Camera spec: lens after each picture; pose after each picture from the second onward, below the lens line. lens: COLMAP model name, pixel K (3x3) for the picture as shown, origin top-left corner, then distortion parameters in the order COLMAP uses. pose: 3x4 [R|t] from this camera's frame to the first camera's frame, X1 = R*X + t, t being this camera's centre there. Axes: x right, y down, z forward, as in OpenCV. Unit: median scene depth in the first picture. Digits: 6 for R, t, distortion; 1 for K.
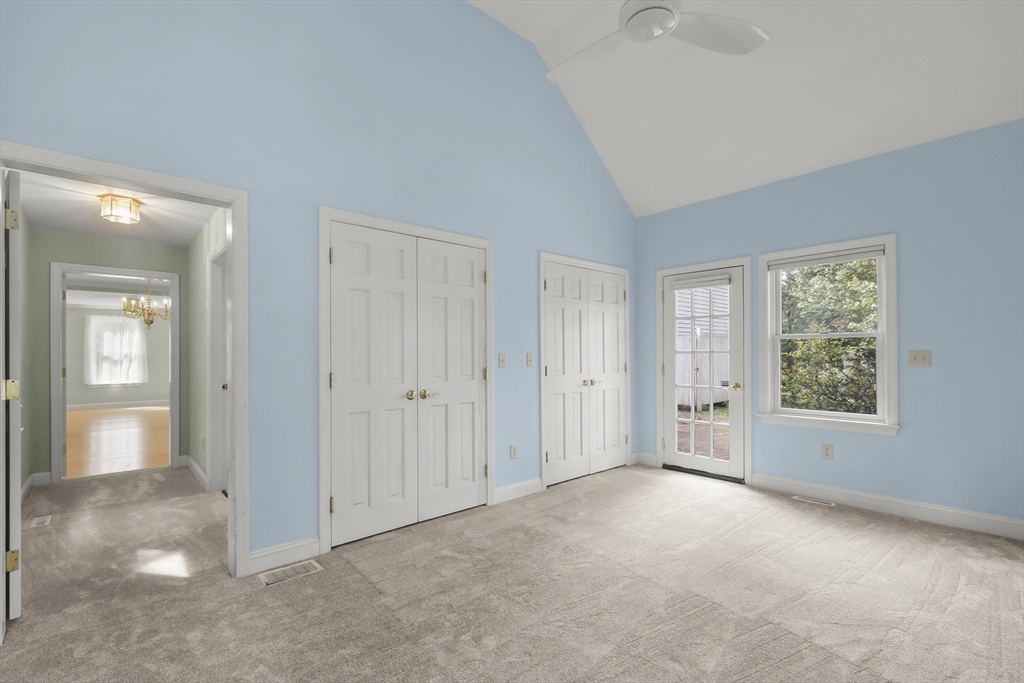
lens RADIAL K [[465.1, 0, 515.7], [0, 465.1, 350.6], [0, 0, 1]] dist [0.000232, 0.000343]
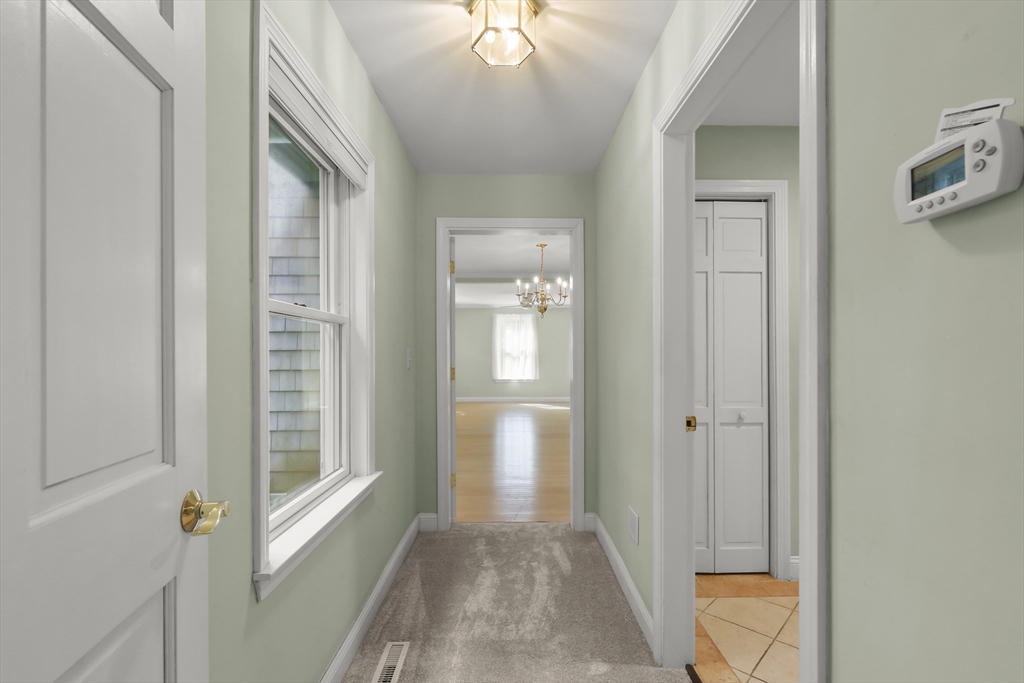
lens RADIAL K [[465.1, 0, 509.3], [0, 465.1, 349.2], [0, 0, 1]] dist [0.000232, 0.000343]
pose [[0.746465, -0.001153, -0.665423, -0.383188], [0.001896, 0.999998, 0.000395, 0.007729], [0.665422, -0.001556, 0.746466, 0.468914]]
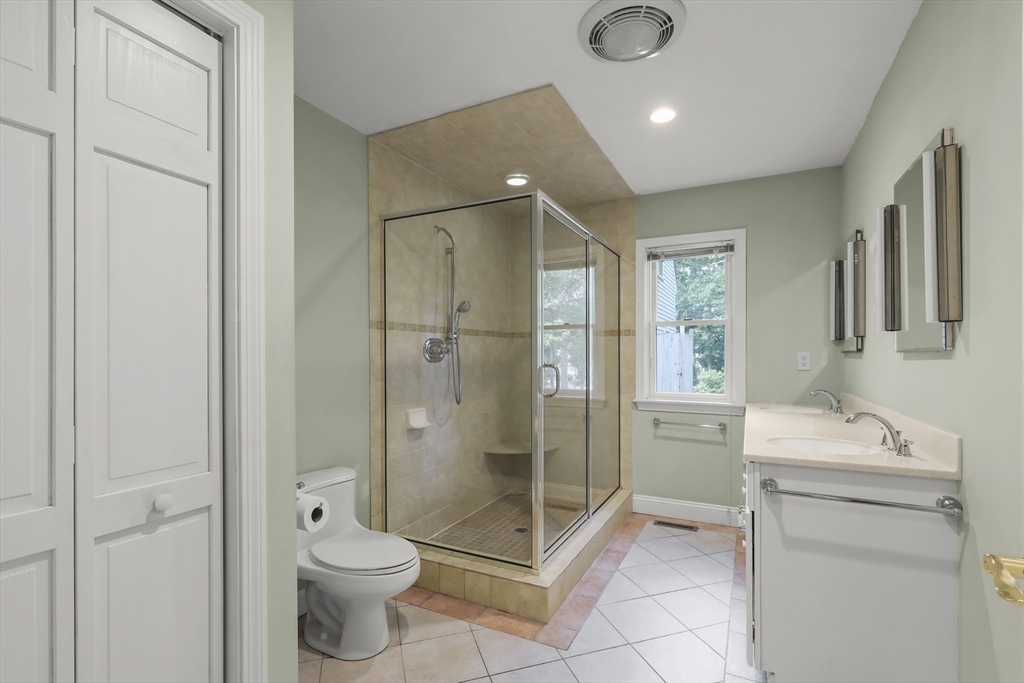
lens RADIAL K [[465.1, 0, 509.2], [0, 465.1, 351.0], [0, 0, 1]] dist [0.000232, 0.000343]
pose [[0.944906, 0.000780, 0.327342, -0.426901], [0.001130, 0.999983, -0.005645, 0.009838], [-0.327341, 0.005704, 0.944889, 0.662210]]
